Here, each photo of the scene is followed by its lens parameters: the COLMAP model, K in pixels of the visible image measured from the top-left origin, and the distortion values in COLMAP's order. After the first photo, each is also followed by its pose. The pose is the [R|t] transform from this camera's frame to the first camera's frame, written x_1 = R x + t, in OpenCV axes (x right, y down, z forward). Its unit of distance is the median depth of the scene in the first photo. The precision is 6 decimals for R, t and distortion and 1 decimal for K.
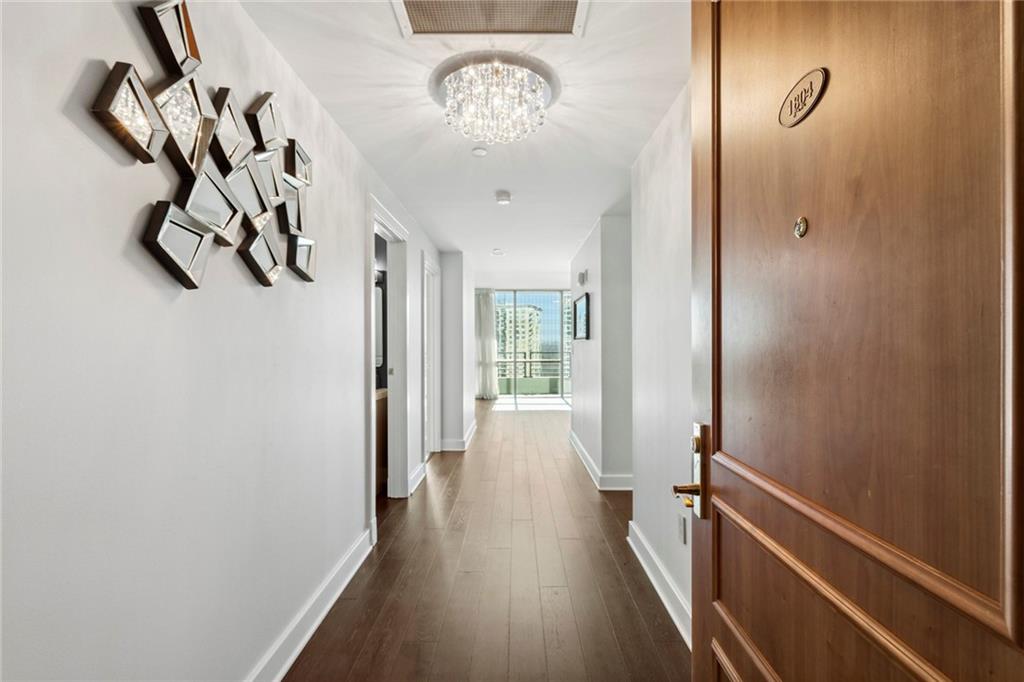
lens RADIAL K [[480.5, 0, 512.0], [0, 480.5, 341.0], [0, 0, 1]] dist [0.004610, 0.000374]
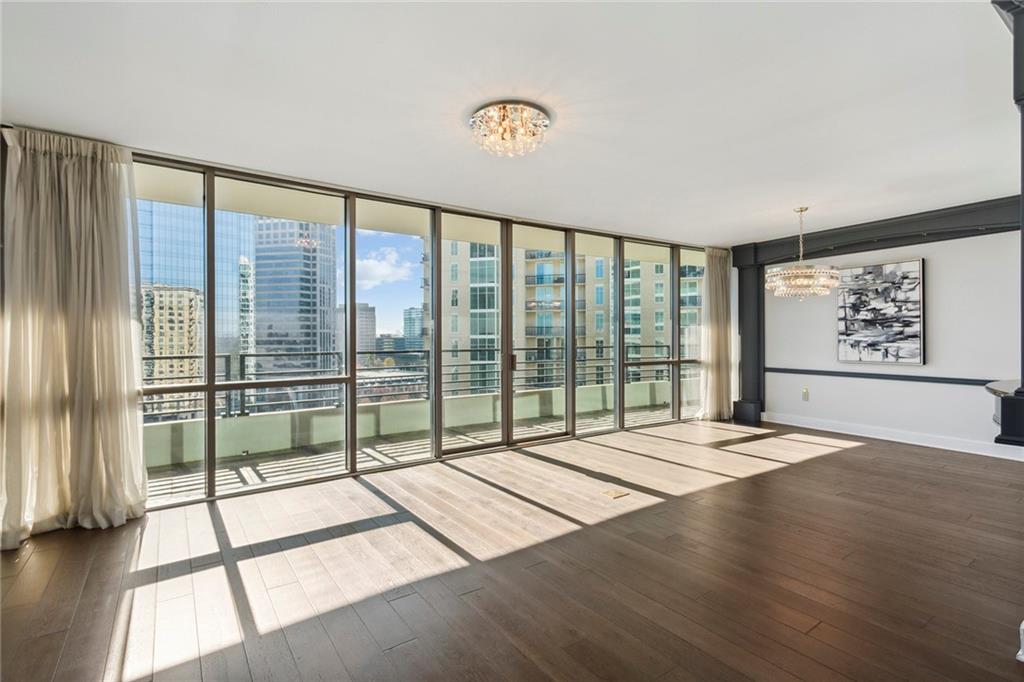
lens RADIAL K [[480.5, 0, 512.0], [0, 480.5, 341.0], [0, 0, 1]] dist [0.004610, 0.000374]
pose [[0.809878, -0.006017, 0.586567, -0.018390], [-0.003727, 0.999874, 0.015403, 0.004418], [-0.586586, -0.014660, 0.809754, 0.583781]]
